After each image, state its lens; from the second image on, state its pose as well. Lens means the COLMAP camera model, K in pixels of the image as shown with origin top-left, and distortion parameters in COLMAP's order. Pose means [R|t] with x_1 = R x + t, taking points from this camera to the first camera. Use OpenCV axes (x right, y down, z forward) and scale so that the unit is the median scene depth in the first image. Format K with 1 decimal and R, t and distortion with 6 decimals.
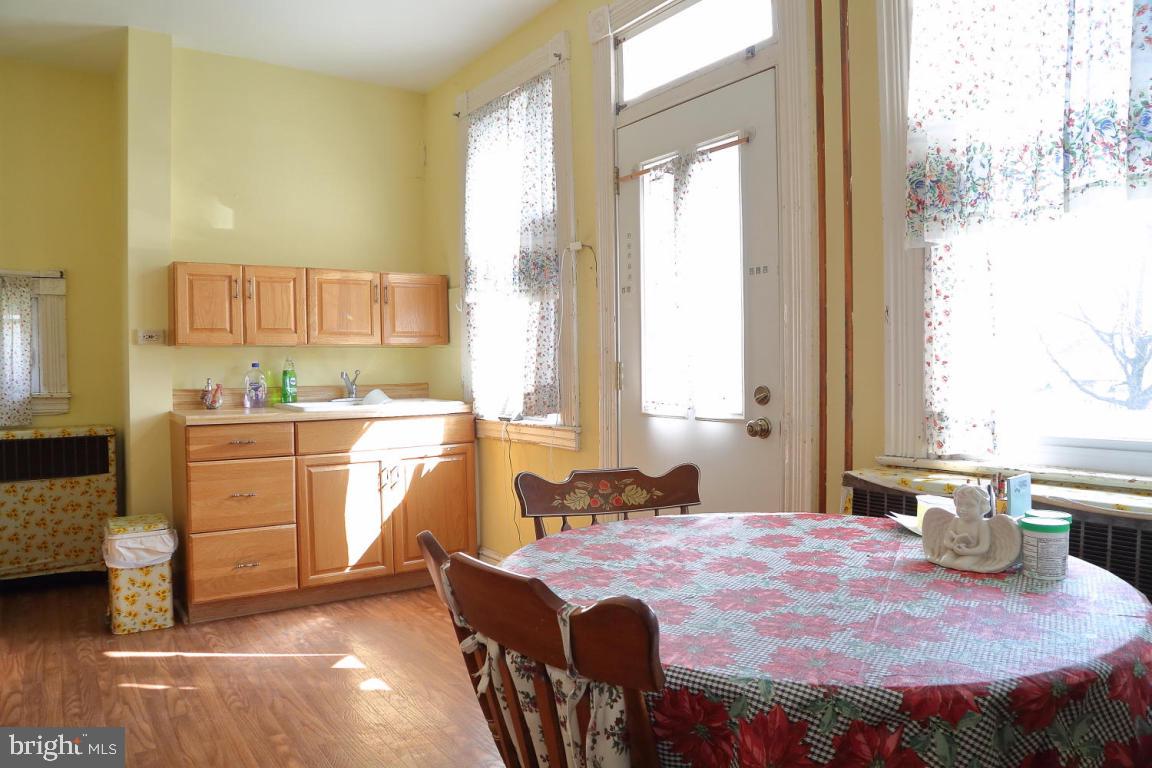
lens RADIAL K [[777.4, 0, 576.0], [0, 777.4, 384.0], [0, 0, 1]] dist [-0.137634, 0.082625]
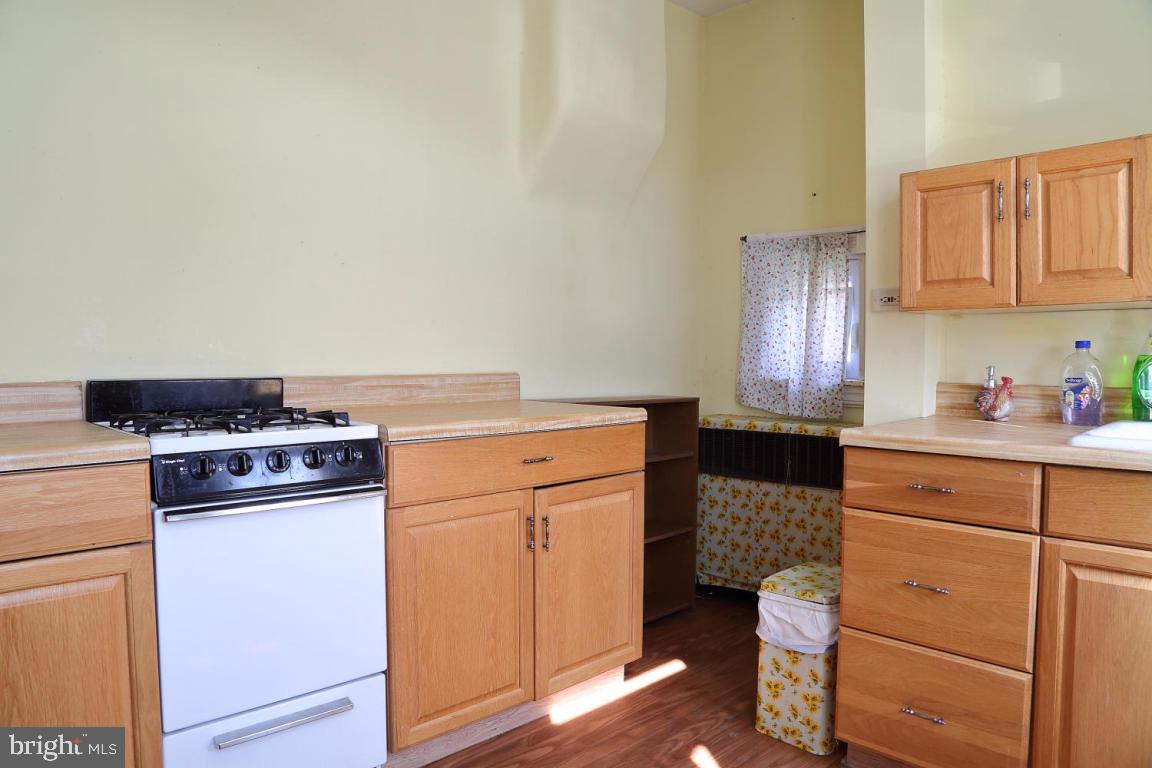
lens RADIAL K [[777.4, 0, 576.0], [0, 777.4, 384.0], [0, 0, 1]] dist [-0.137634, 0.082625]
pose [[0.154265, 0.045764, -0.986969, 0.037240], [-0.024346, 0.998799, 0.042507, -0.011828], [0.987730, 0.017471, 0.155194, 0.642602]]
